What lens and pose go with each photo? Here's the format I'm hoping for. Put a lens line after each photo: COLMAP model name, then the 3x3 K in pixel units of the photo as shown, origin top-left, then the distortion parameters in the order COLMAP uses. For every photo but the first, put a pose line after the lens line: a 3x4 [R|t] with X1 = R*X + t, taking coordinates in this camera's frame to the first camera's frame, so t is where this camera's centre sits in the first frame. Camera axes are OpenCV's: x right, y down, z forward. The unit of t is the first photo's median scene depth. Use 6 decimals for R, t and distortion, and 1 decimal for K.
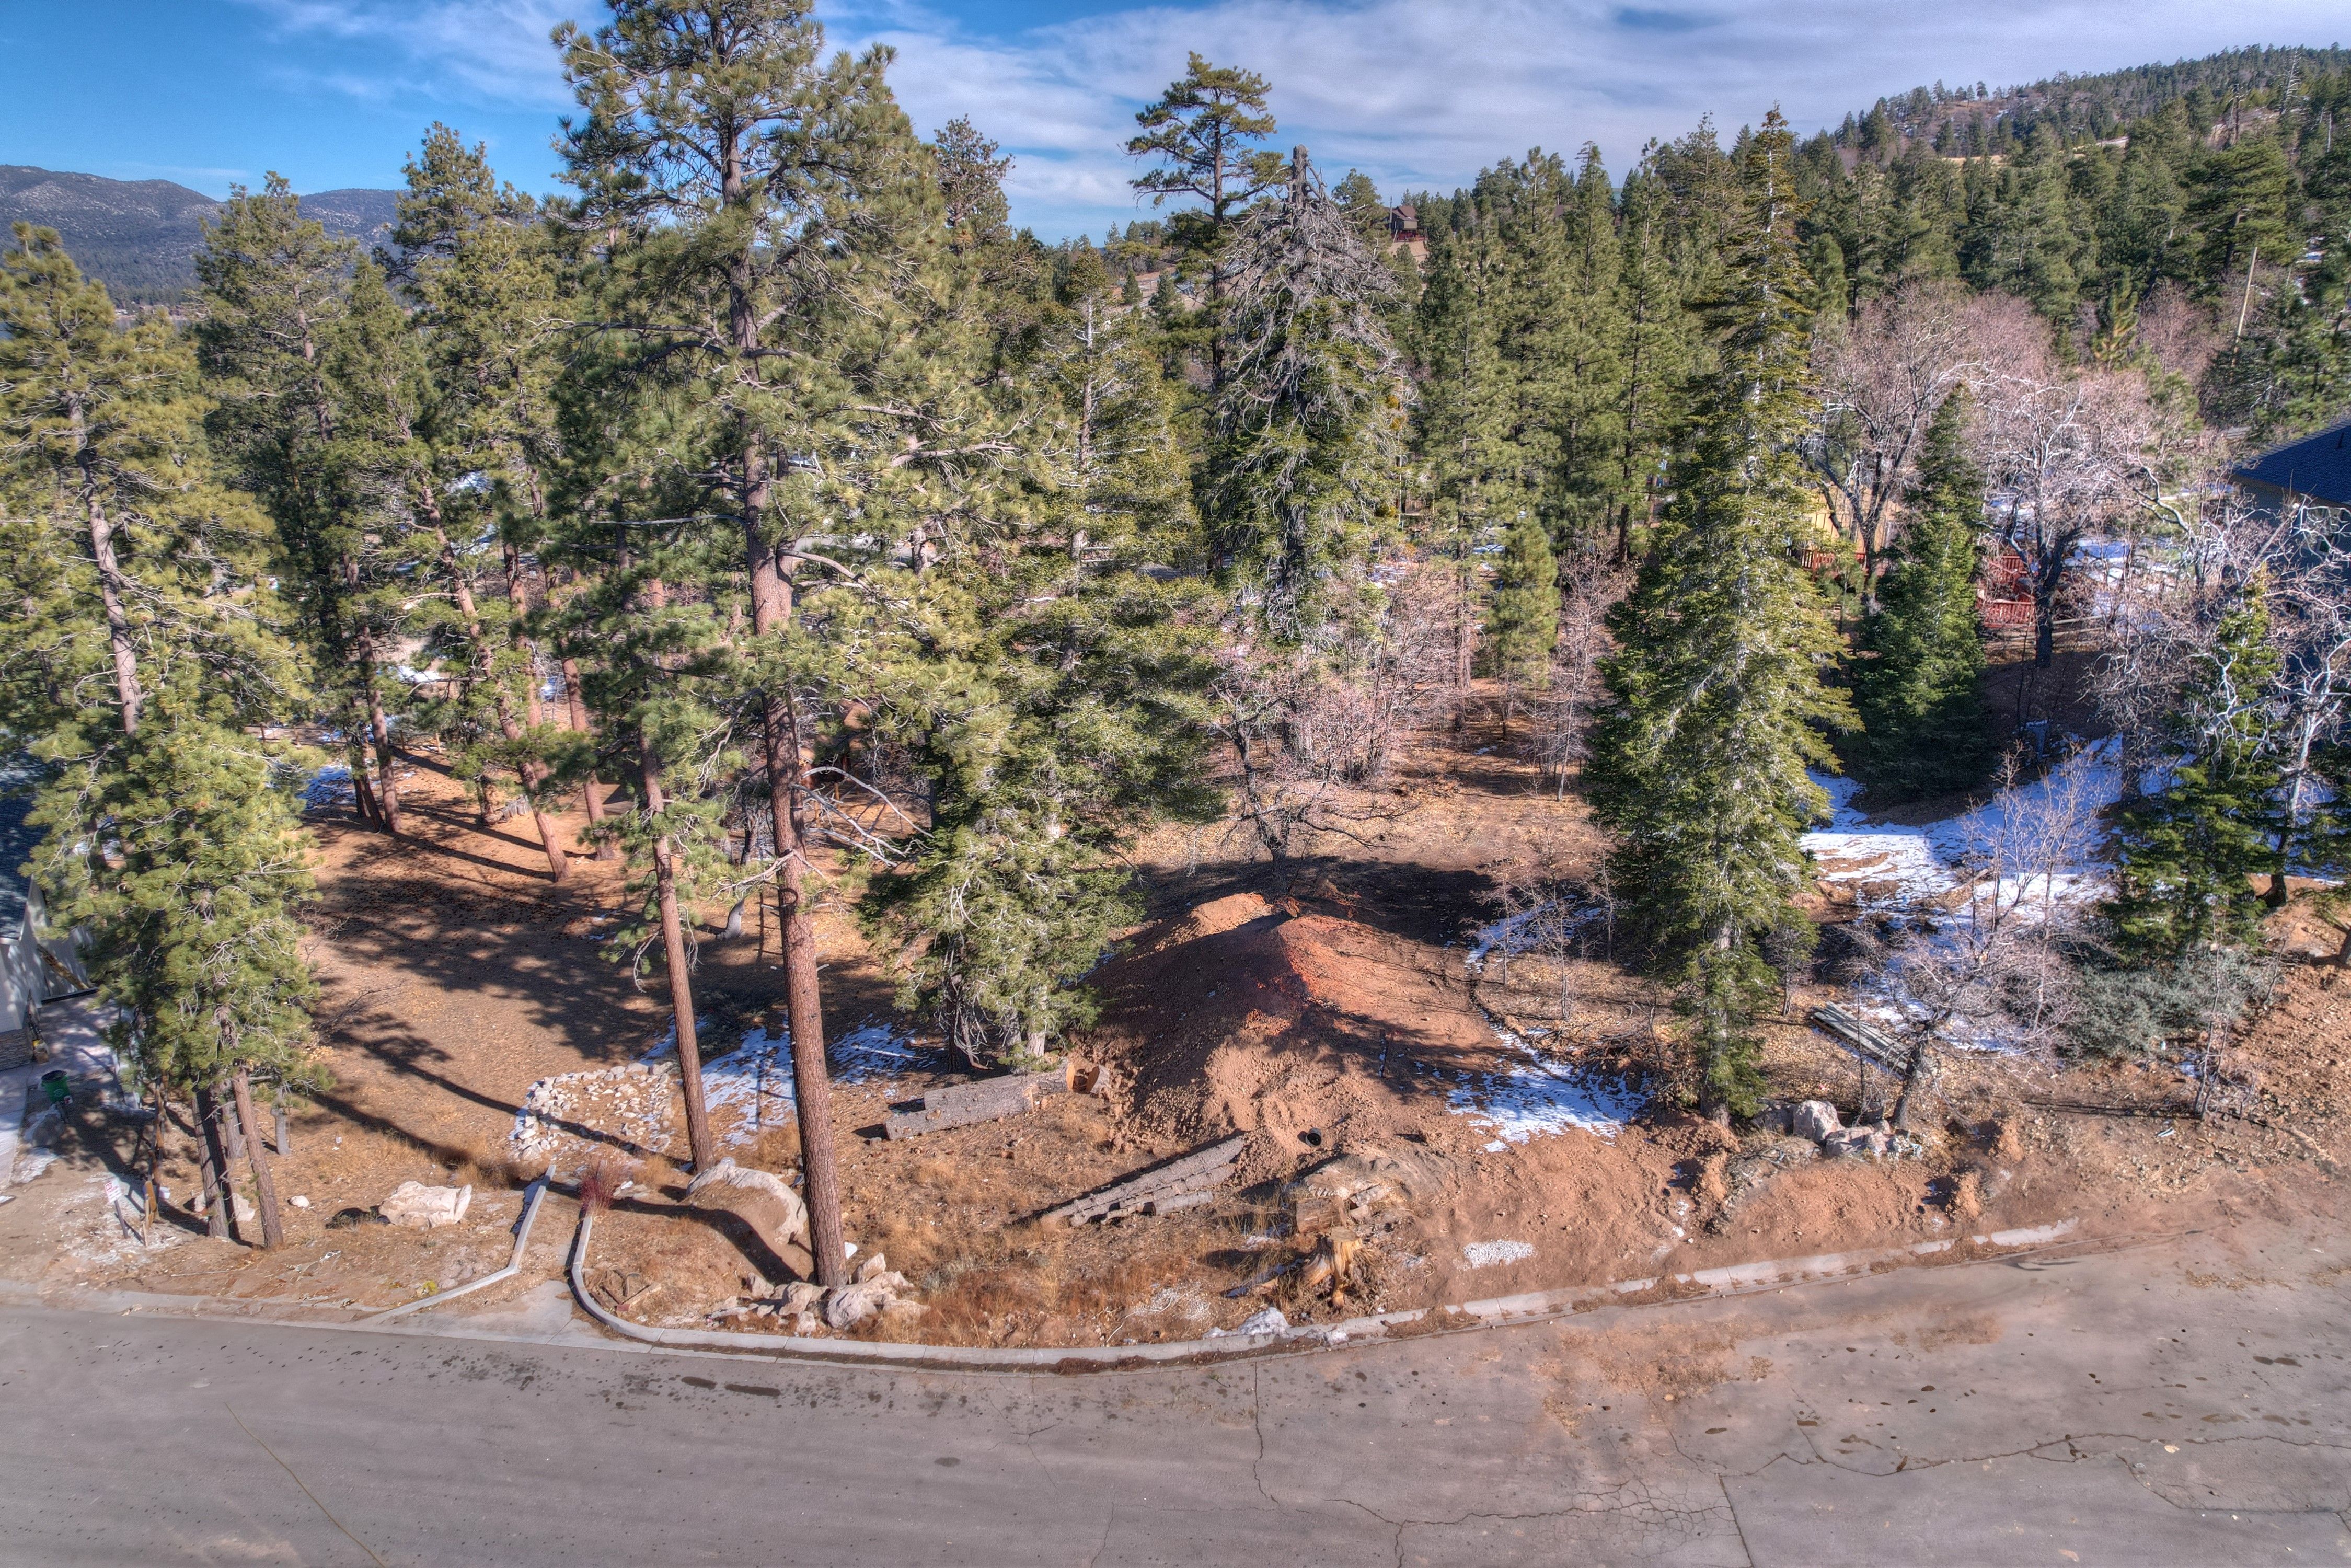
lens RADIAL K [[1522.3, 0, 1162.8], [0, 1522.3, 785.5], [0, 0, 1]] dist [-0.080248, 0.076605]
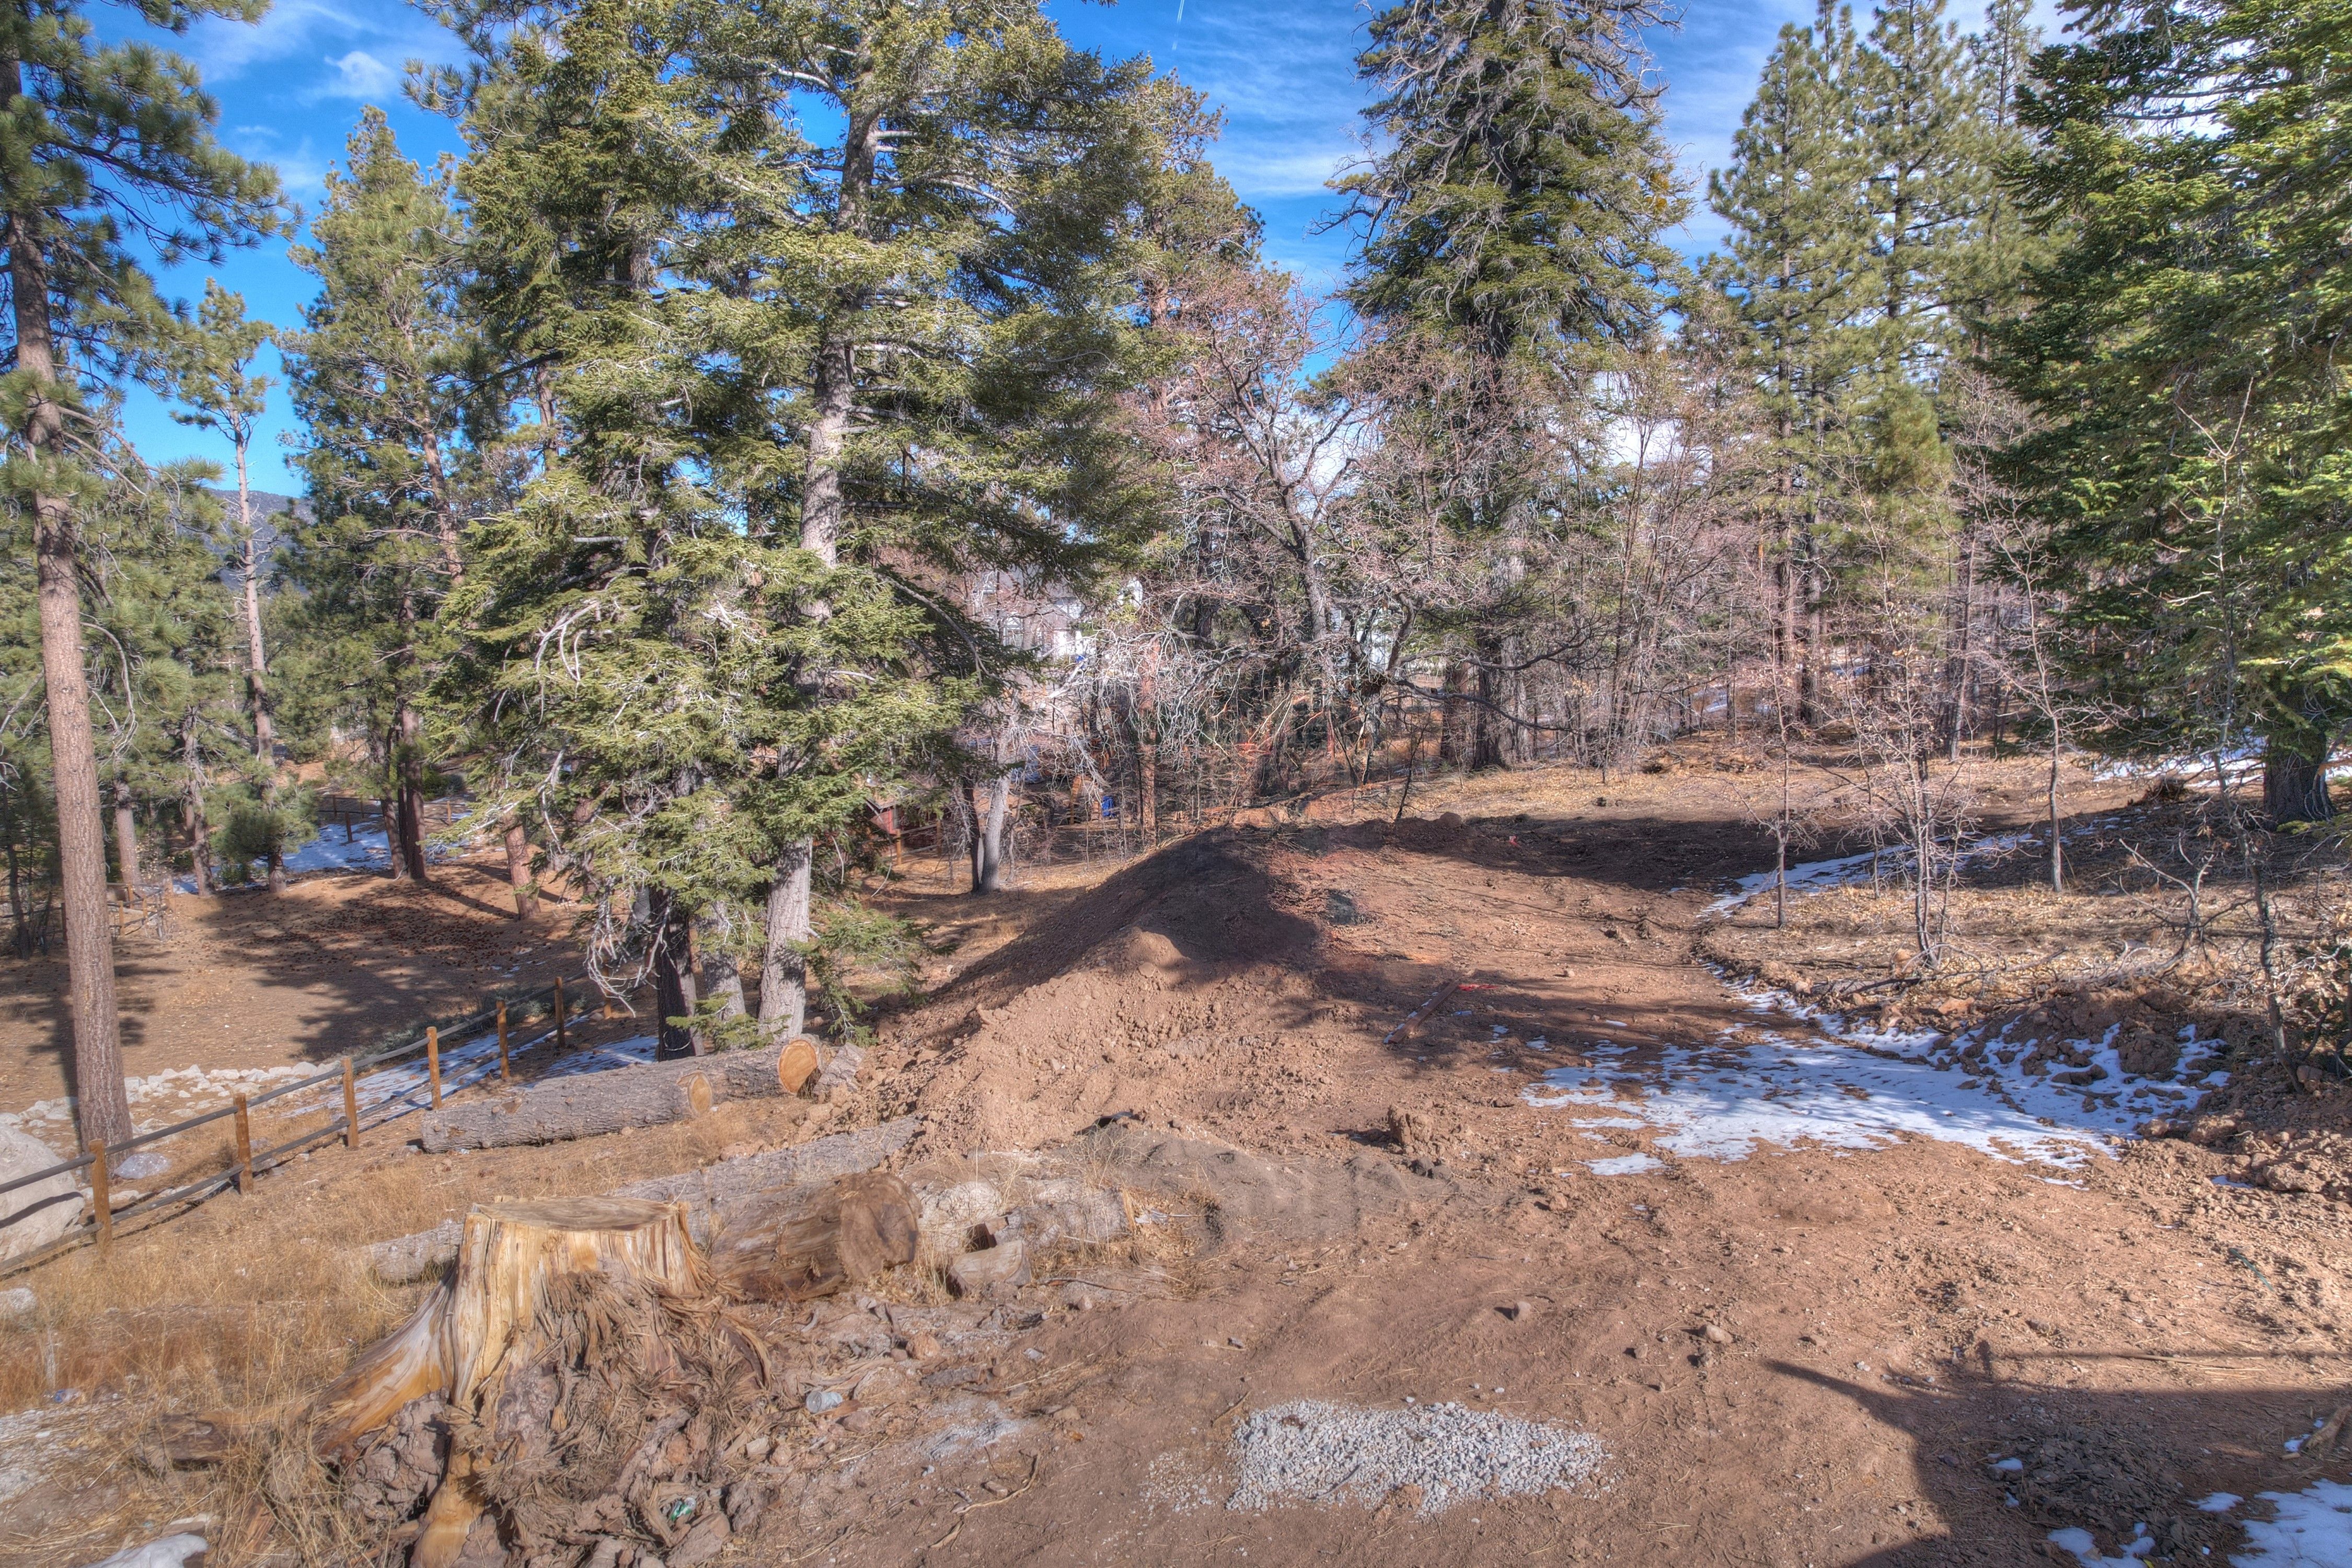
lens RADIAL K [[1524.0, 0, 1152.9], [0, 1524.0, 779.4], [0, 0, 1]] dist [-0.074623, 0.070860]
pose [[0.963519, 0.043033, -0.264158, 0.094850], [-0.094236, 0.978333, -0.184350, 0.104785], [0.250501, 0.202518, 0.946697, 0.316273]]
